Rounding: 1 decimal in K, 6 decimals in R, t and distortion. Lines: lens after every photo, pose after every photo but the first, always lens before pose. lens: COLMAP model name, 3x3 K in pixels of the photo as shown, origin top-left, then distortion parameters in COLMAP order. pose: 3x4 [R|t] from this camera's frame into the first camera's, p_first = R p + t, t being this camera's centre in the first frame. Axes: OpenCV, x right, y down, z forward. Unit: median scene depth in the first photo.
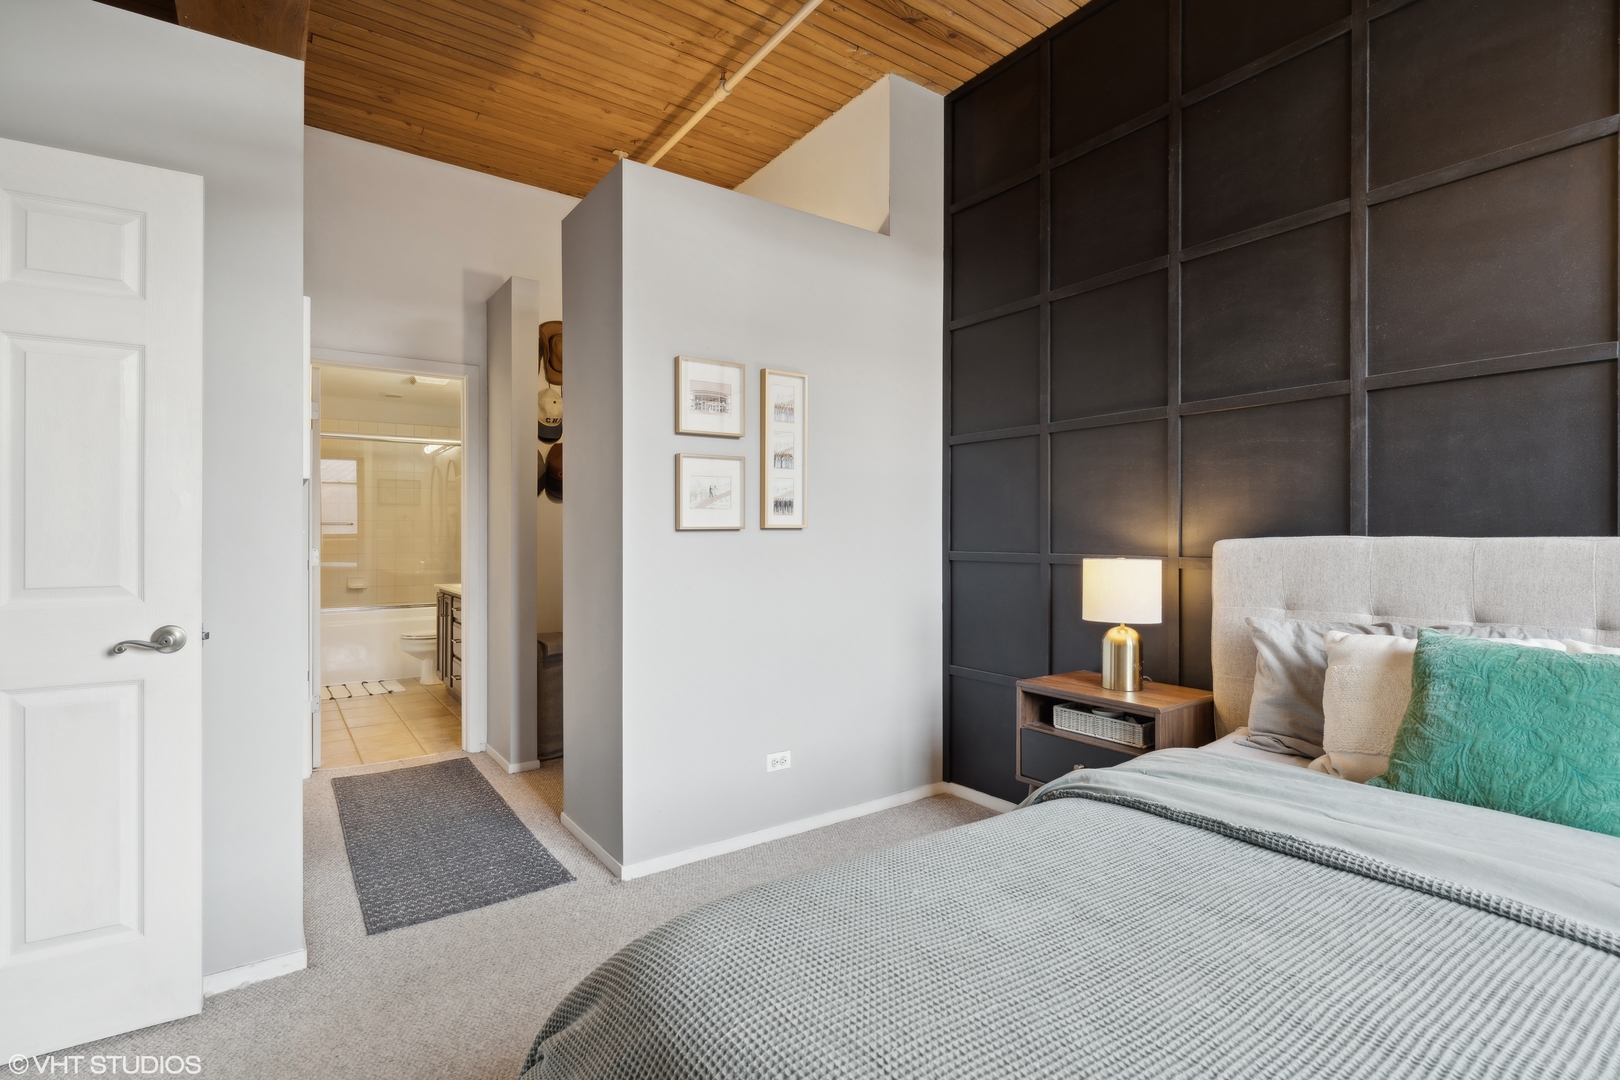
lens RADIAL K [[741.1, 0, 813.5], [0, 741.1, 542.6], [0, 0, 1]] dist [-0.000571, 0.002491]
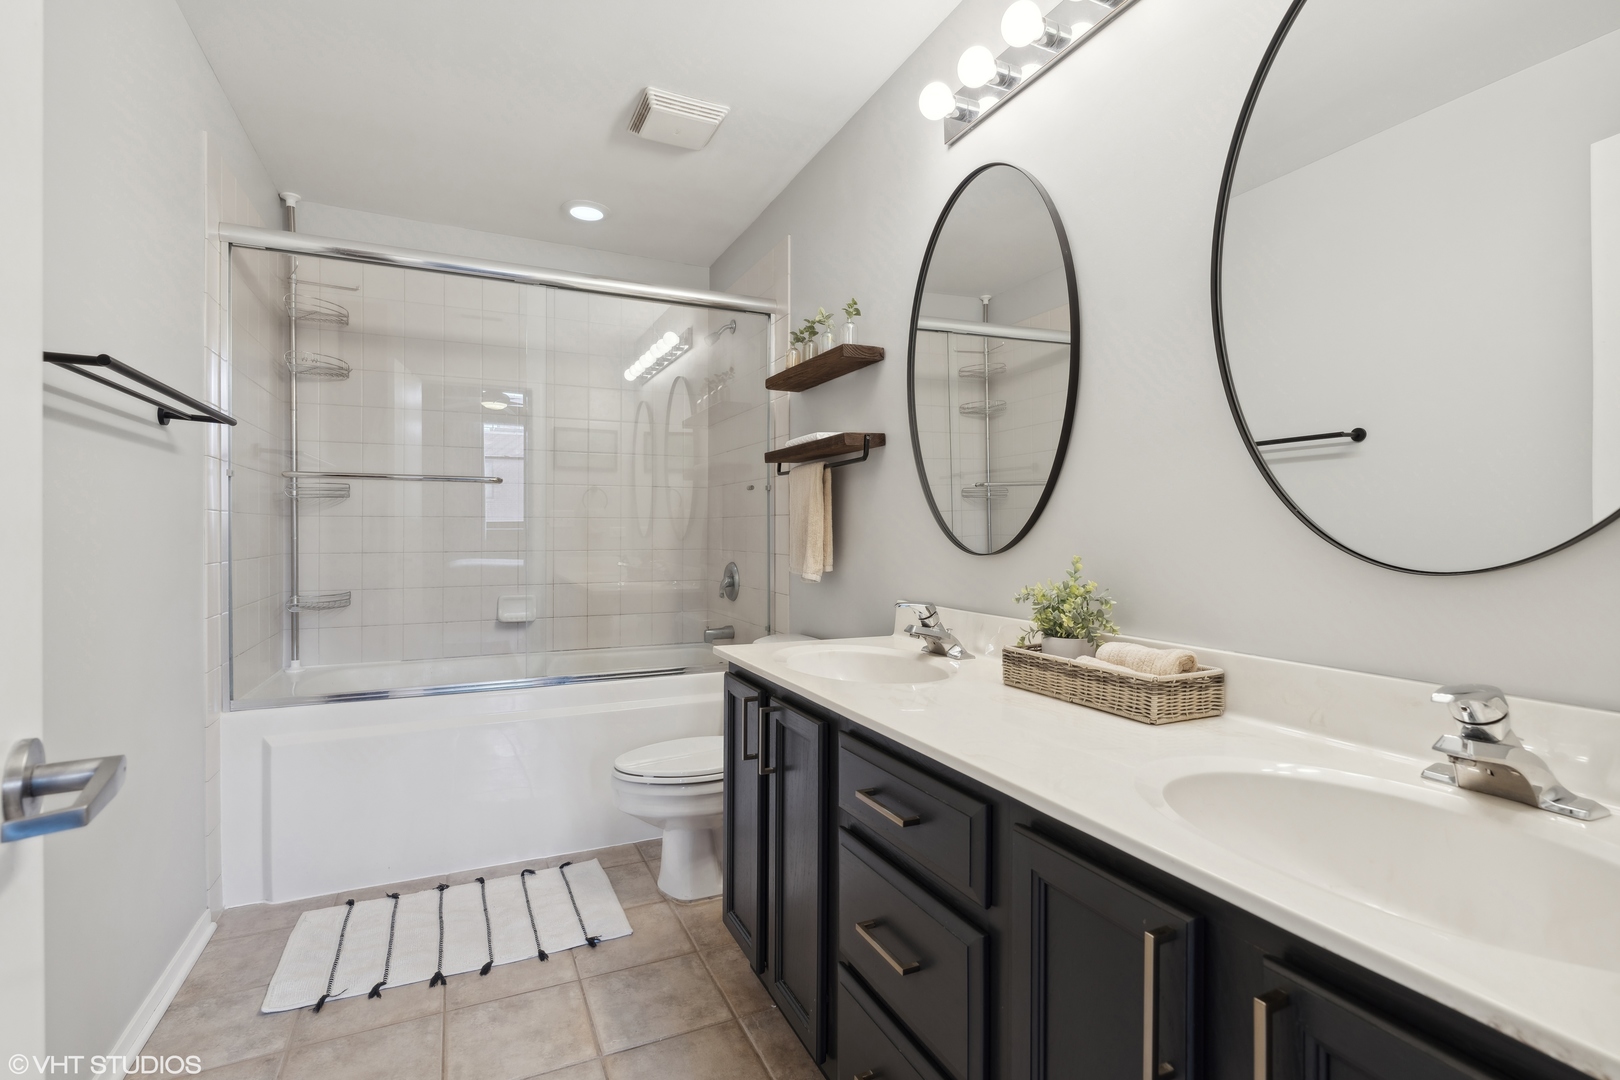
lens RADIAL K [[741.1, 0, 807.7], [0, 741.1, 539.9], [0, 0, 1]] dist [-0.000571, 0.002491]
pose [[0.982310, 0.009493, -0.187024, -0.279536], [-0.010077, 0.999947, -0.002171, 0.006343], [0.186993, 0.004018, 0.982353, 0.461394]]
